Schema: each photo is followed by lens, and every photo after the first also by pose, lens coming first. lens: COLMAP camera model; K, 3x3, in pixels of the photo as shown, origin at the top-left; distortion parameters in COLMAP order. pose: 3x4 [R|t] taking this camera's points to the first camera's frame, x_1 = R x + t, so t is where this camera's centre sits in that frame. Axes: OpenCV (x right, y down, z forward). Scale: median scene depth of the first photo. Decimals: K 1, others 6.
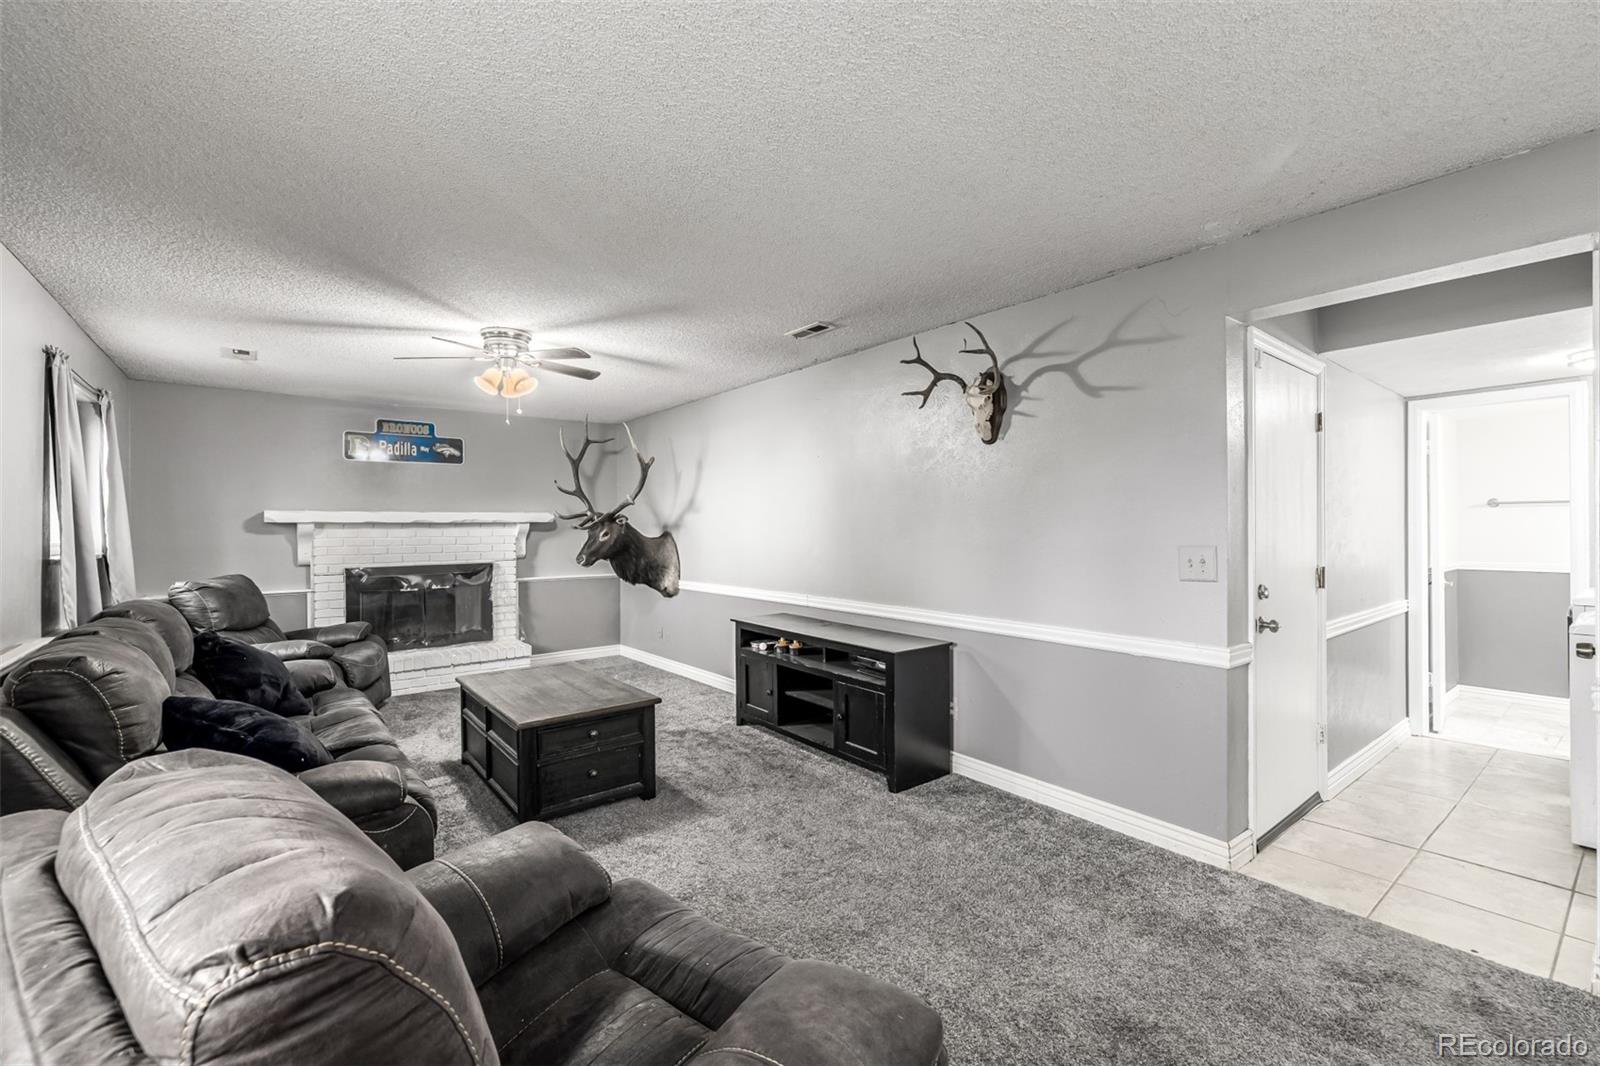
lens RADIAL K [[681.6, 0, 796.7], [0, 681.6, 525.2], [0, 0, 1]] dist [0.002934, -0.000515]
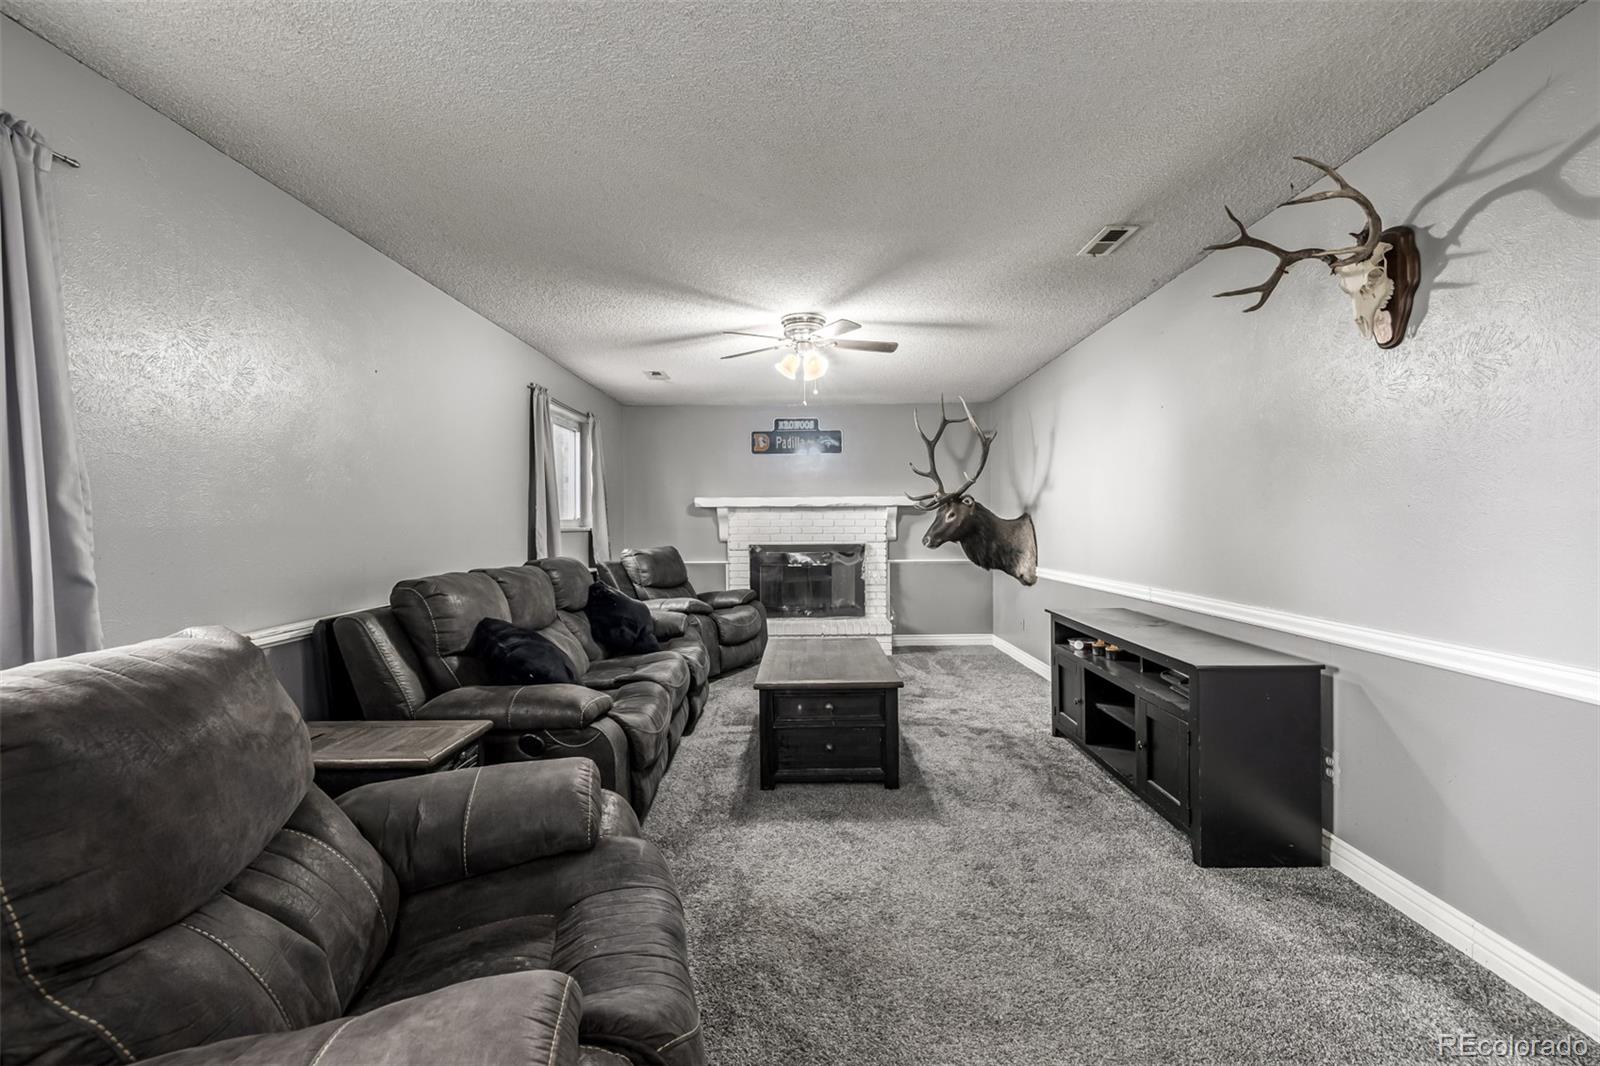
lens RADIAL K [[681.6, 0, 800.5], [0, 681.6, 524.0], [0, 0, 1]] dist [0.002934, -0.000515]
pose [[0.780275, -0.000571, -0.625437, 0.241891], [0.003601, 0.999987, 0.003579, 0.033646], [0.625427, -0.005044, 0.780267, 0.180837]]
